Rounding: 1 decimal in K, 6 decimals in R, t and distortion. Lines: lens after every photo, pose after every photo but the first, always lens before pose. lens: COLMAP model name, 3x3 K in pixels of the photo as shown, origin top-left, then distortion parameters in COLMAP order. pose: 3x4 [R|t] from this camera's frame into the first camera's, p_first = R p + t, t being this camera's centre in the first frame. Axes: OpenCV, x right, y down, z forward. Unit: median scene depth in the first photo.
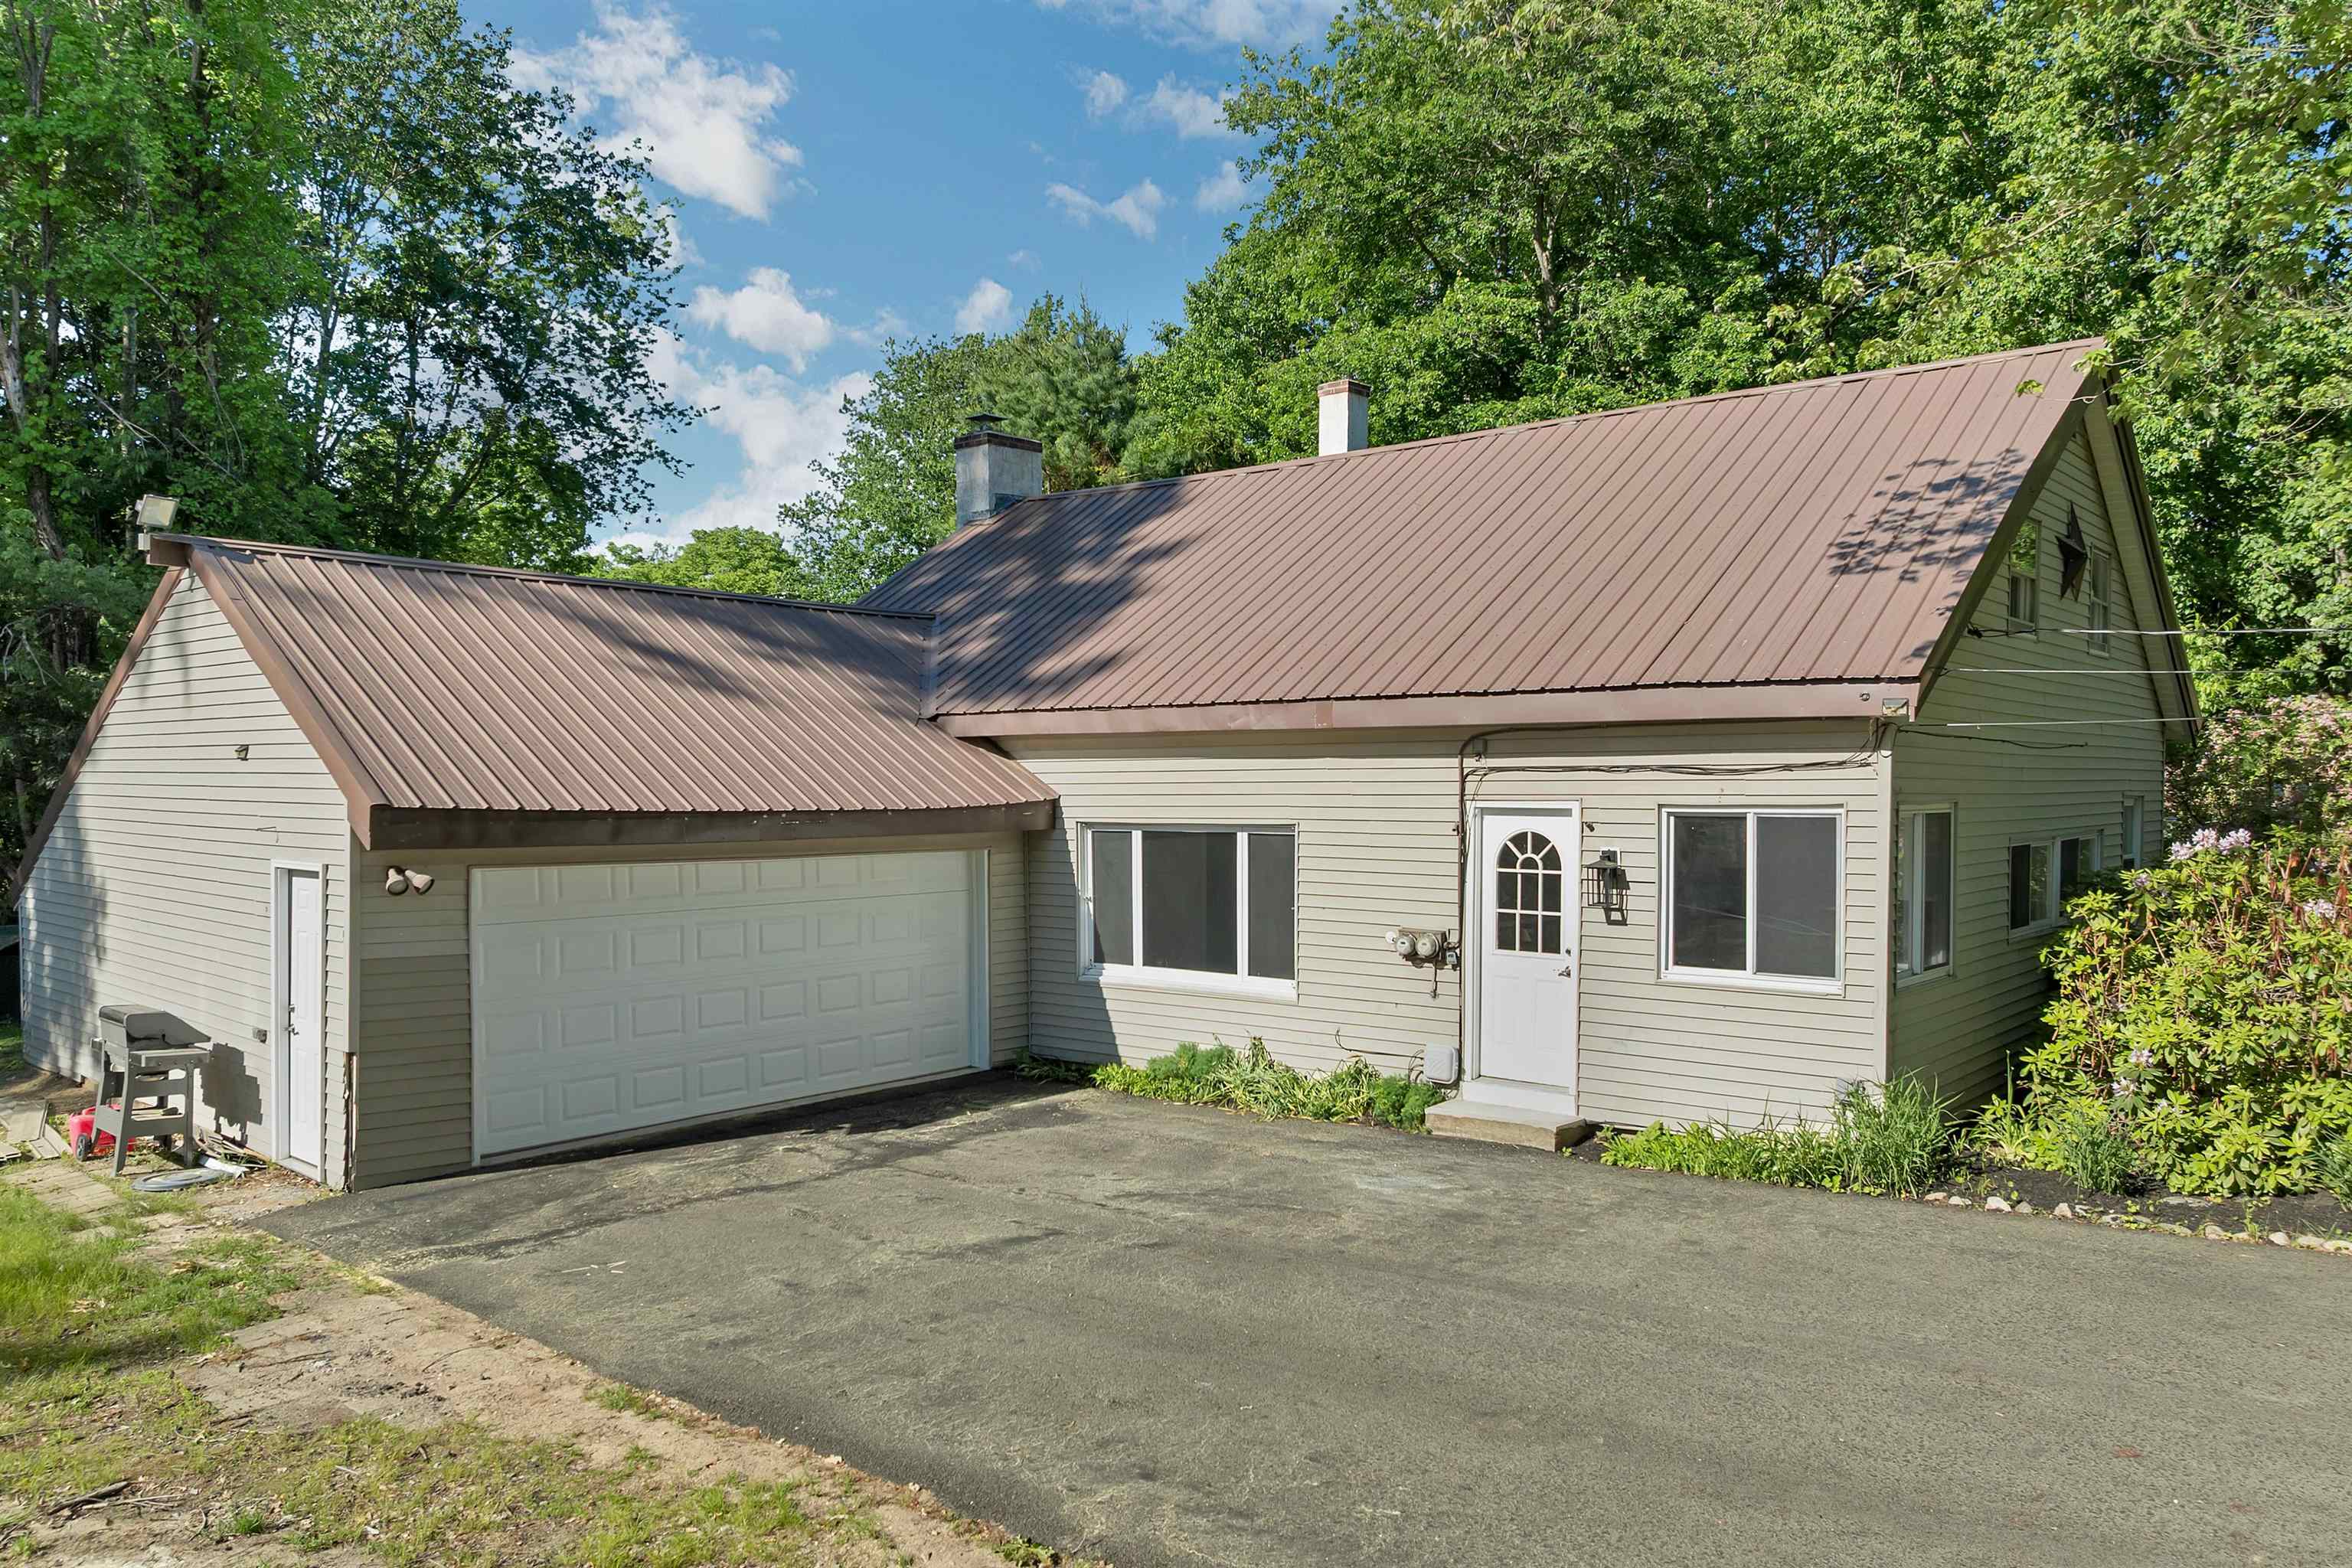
lens RADIAL K [[1679.1, 0, 1175.2], [0, 1679.1, 826.8], [0, 0, 1]] dist [-0.040472, 0.003172]
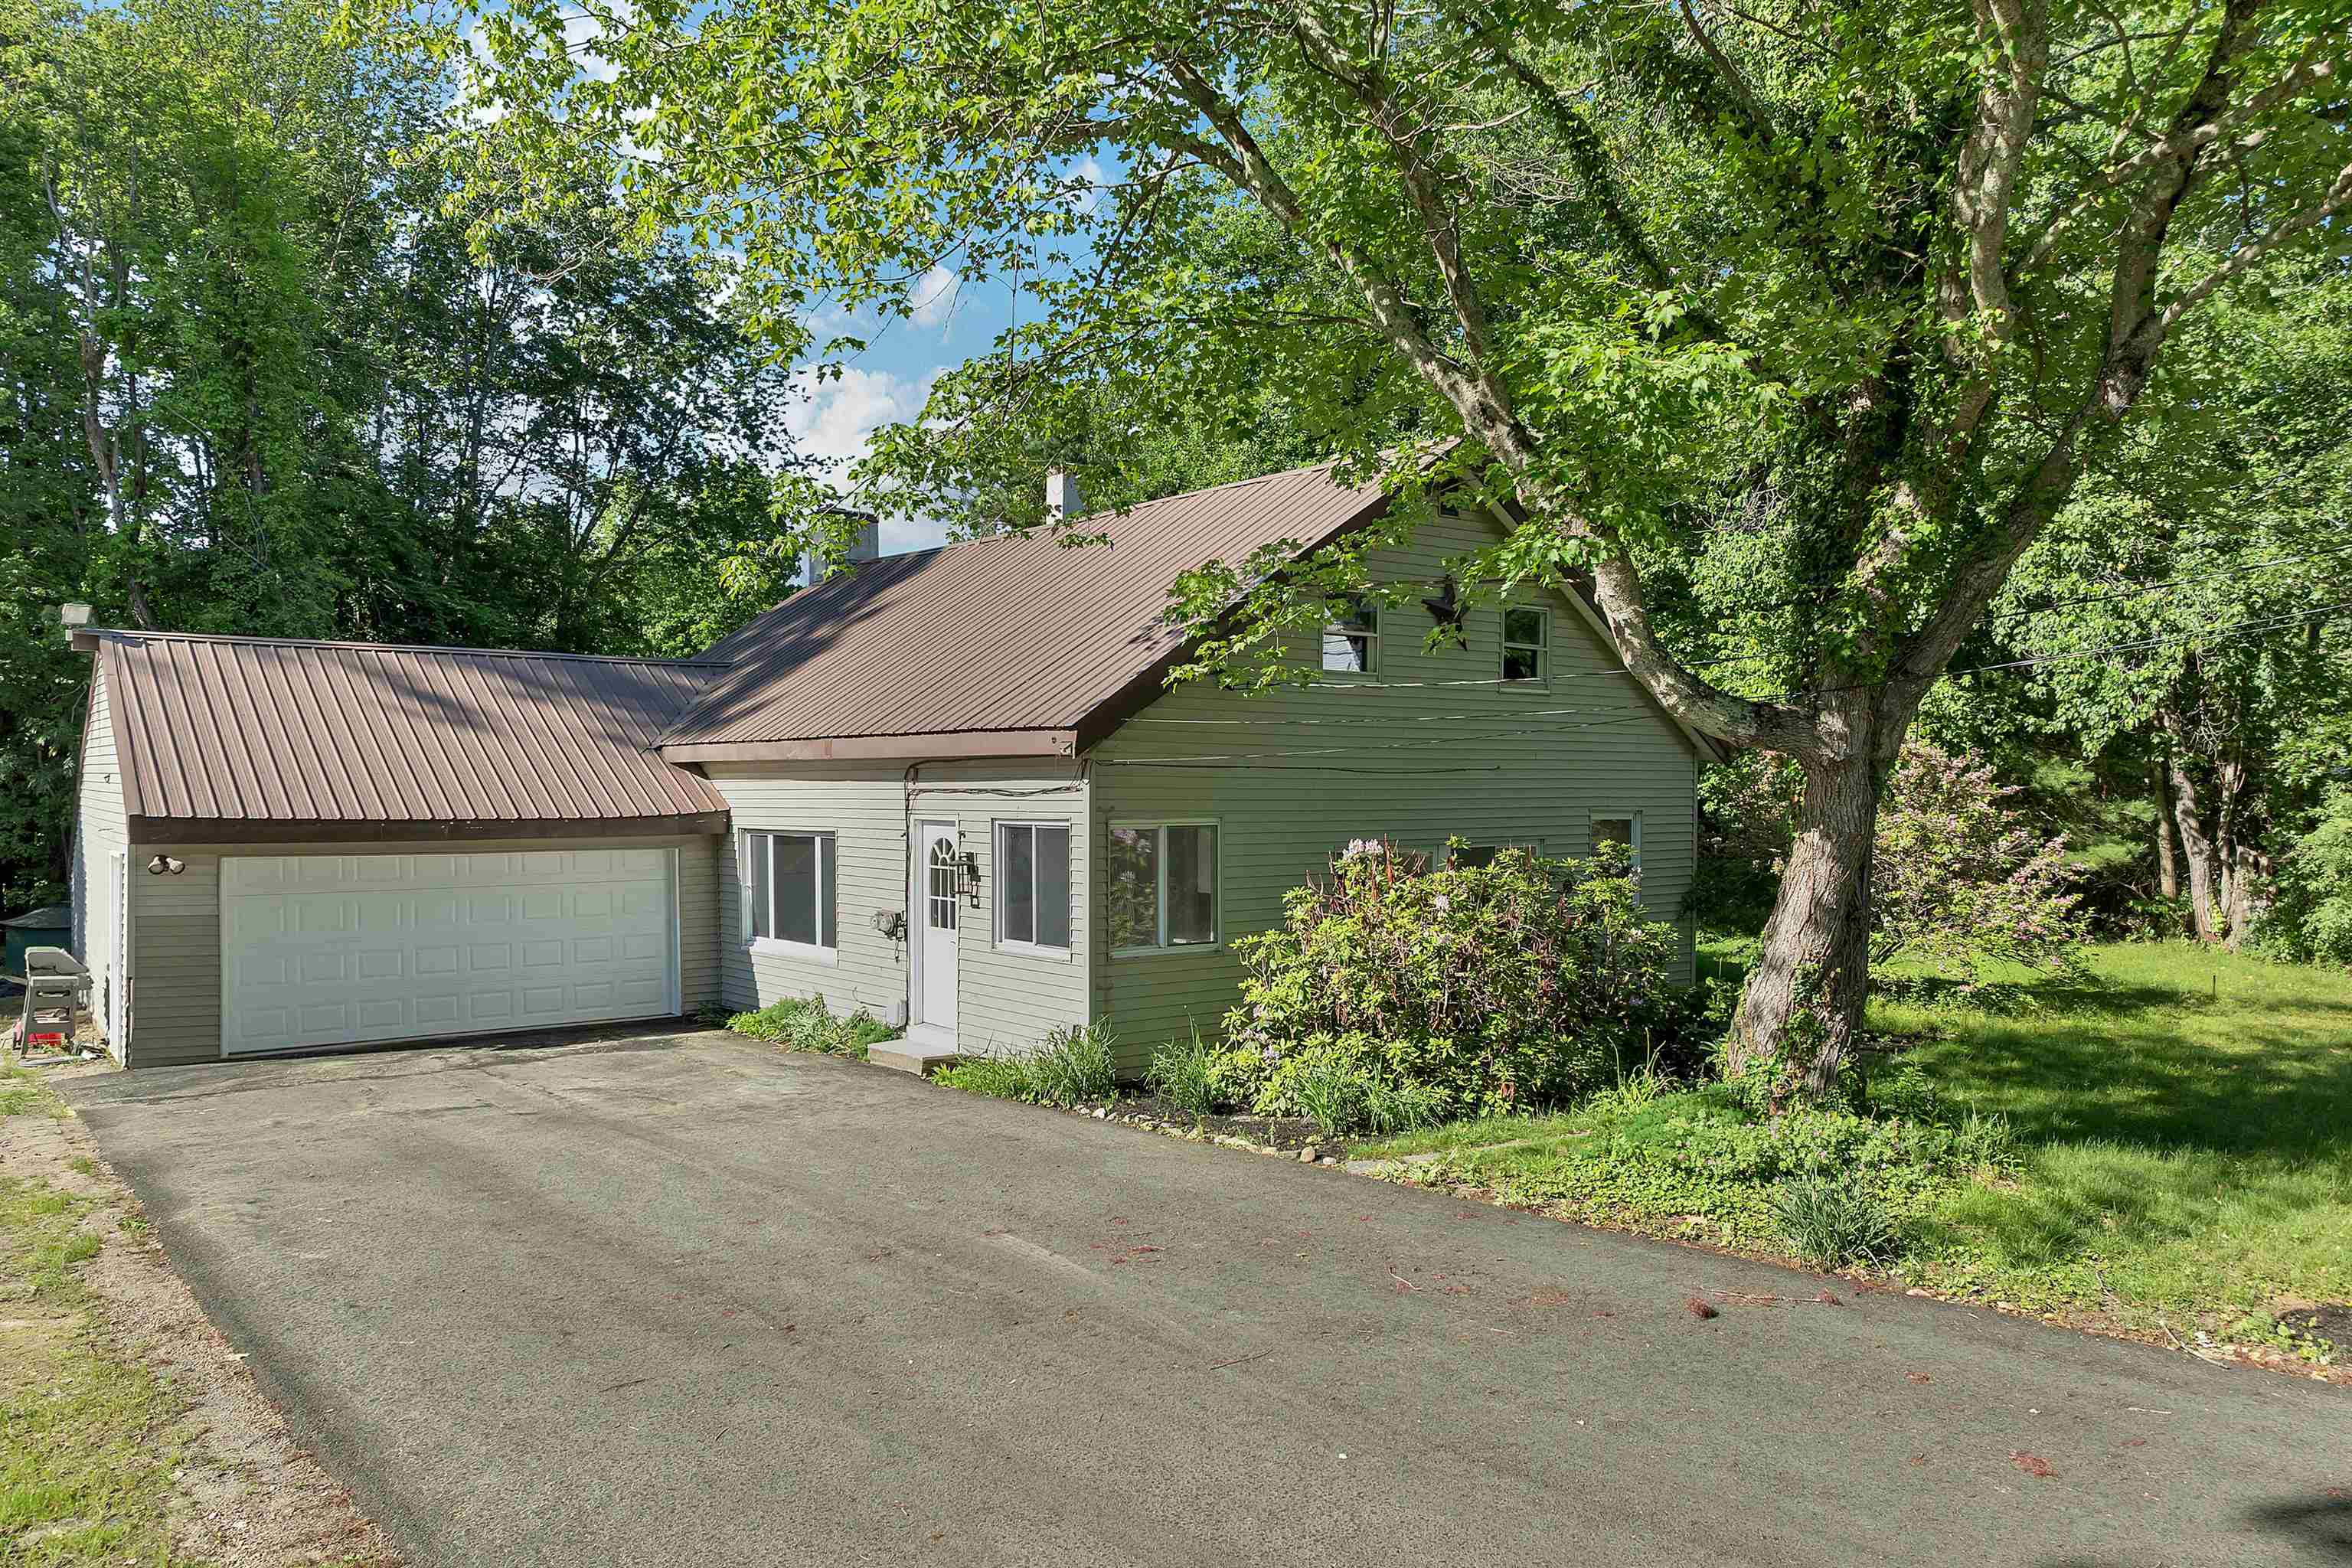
lens RADIAL K [[1679.1, 0, 1175.2], [0, 1679.1, 826.8], [0, 0, 1]] dist [-0.040472, 0.003172]
pose [[0.981636, 0.006083, -0.190665, 0.633240], [-0.006422, 0.999979, -0.001164, -0.005374], [0.190654, 0.002367, 0.981654, -0.262370]]
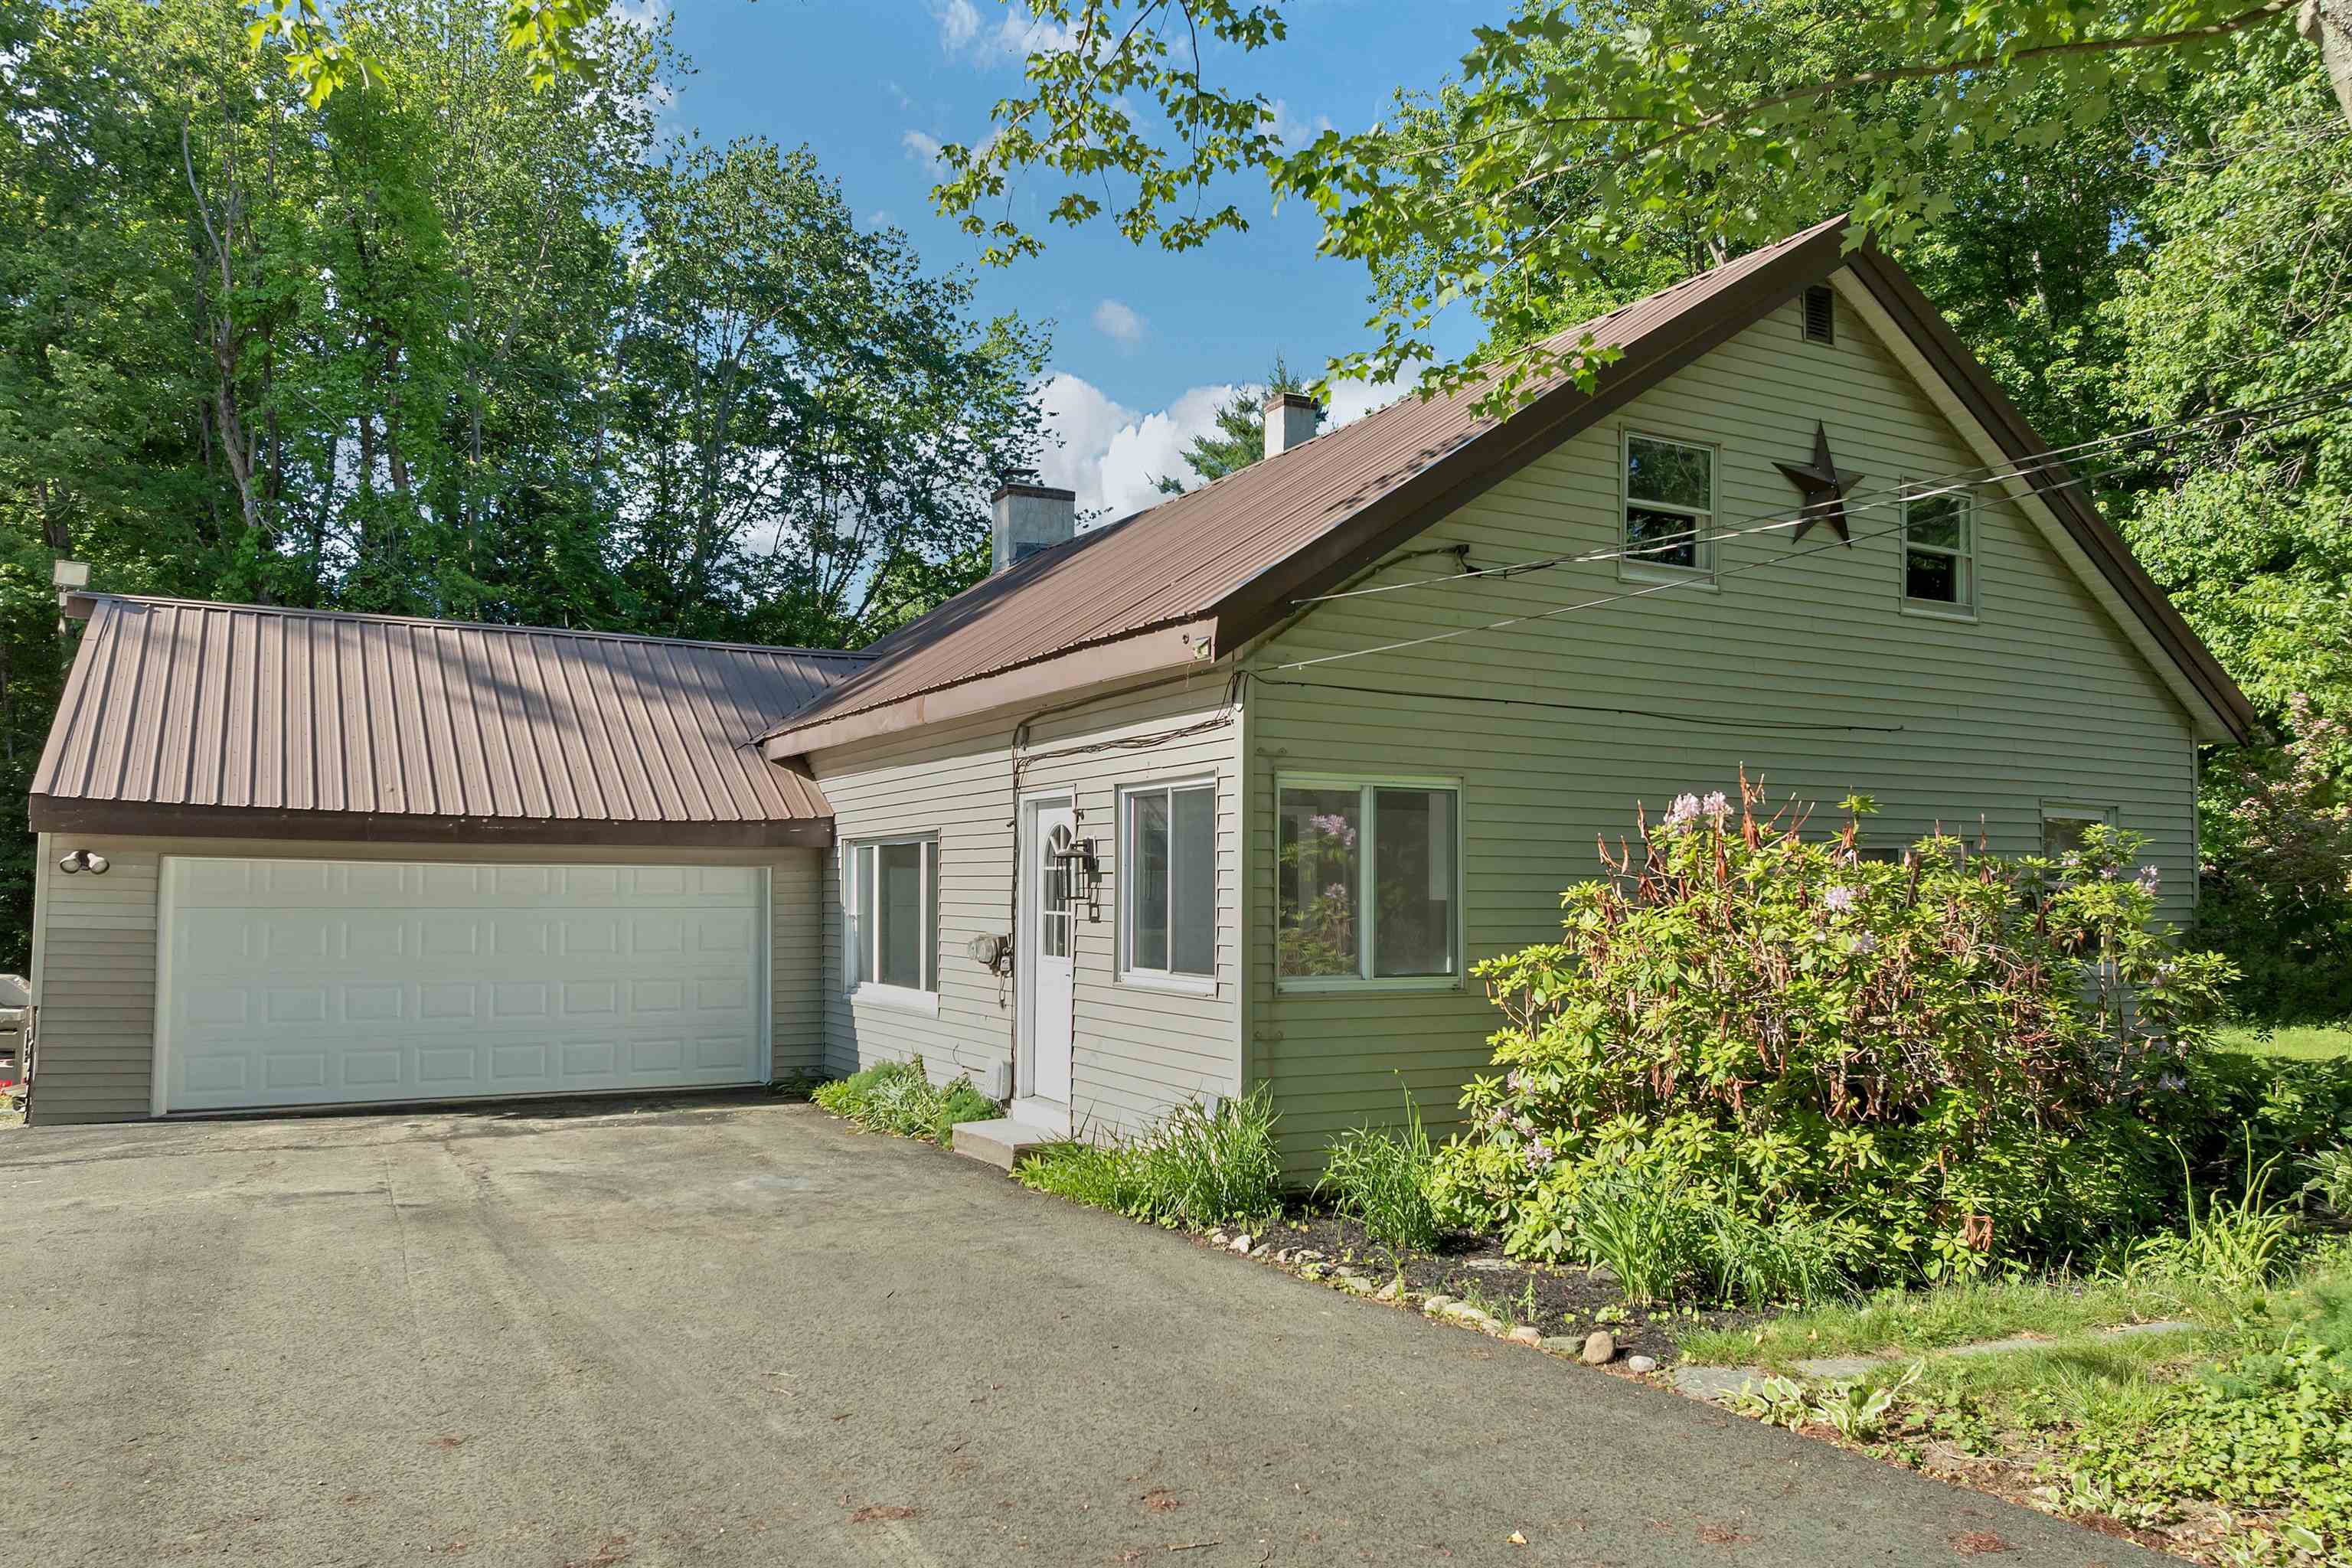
lens RADIAL K [[1679.1, 0, 1175.2], [0, 1679.1, 826.8], [0, 0, 1]] dist [-0.040472, 0.003172]
pose [[0.932236, -0.006640, -0.361791, 0.589845], [-0.017009, 0.997922, -0.062142, 0.058658], [0.361452, 0.064085, 0.930186, 0.169280]]
